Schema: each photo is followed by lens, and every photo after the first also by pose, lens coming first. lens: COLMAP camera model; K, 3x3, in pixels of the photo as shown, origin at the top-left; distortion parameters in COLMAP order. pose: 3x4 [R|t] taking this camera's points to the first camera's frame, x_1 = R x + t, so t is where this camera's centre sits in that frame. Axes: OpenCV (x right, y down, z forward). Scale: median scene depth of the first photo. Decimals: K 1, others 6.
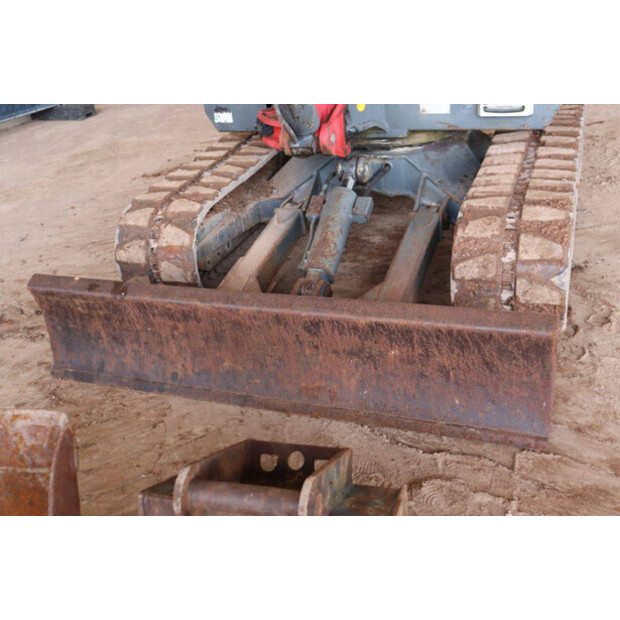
lens RADIAL K [[701.7, 0, 312.8], [0, 701.7, 309.9], [0, 0, 1]] dist [-0.029094, 0.000000]
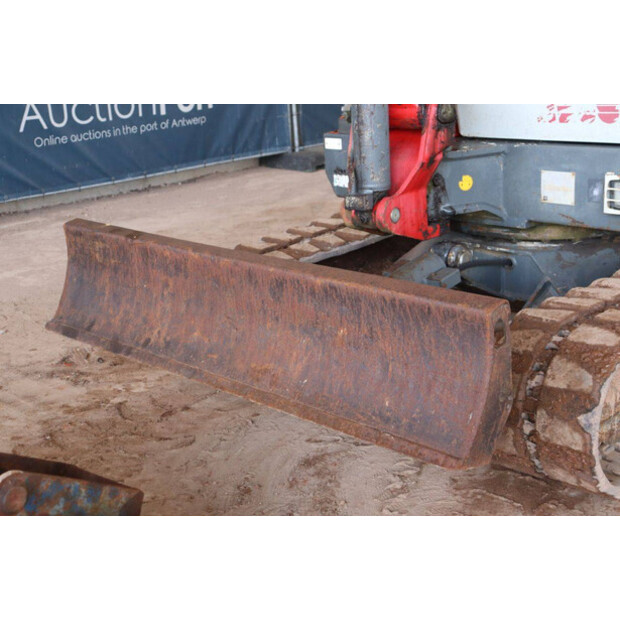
lens RADIAL K [[1021.7, 0, 312.2], [0, 1021.7, 309.1], [0, 0, 1]] dist [0.118568, 0.000000]
pose [[0.905148, 0.164353, -0.392039, 0.399355], [-0.221974, 0.969256, -0.106161, 0.021725], [0.362538, 0.183114, 0.913803, -0.149672]]
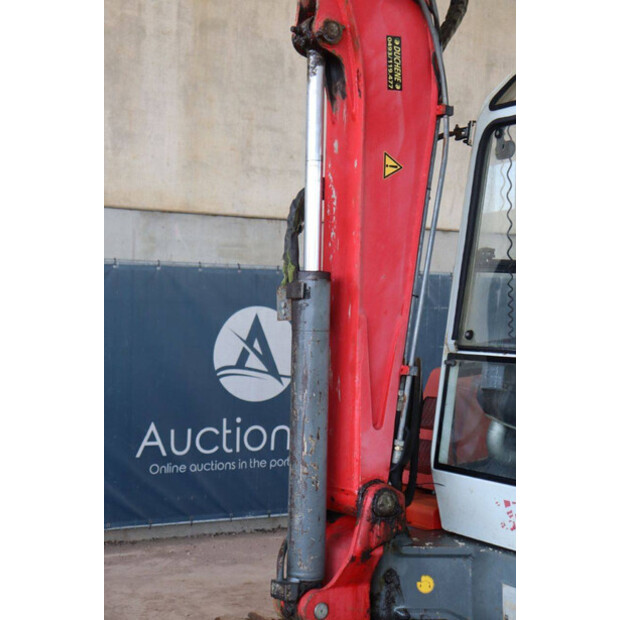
lens RADIAL K [[1221.0, 0, 307.8], [0, 1221.0, 310.0], [0, 0, 1]] dist [0.375541, 0.000000]
pose [[0.752146, 0.109729, -0.649797, 0.797298], [-0.380405, 0.877463, -0.292149, -0.110484], [0.538115, 0.466925, 0.701722, -0.141436]]
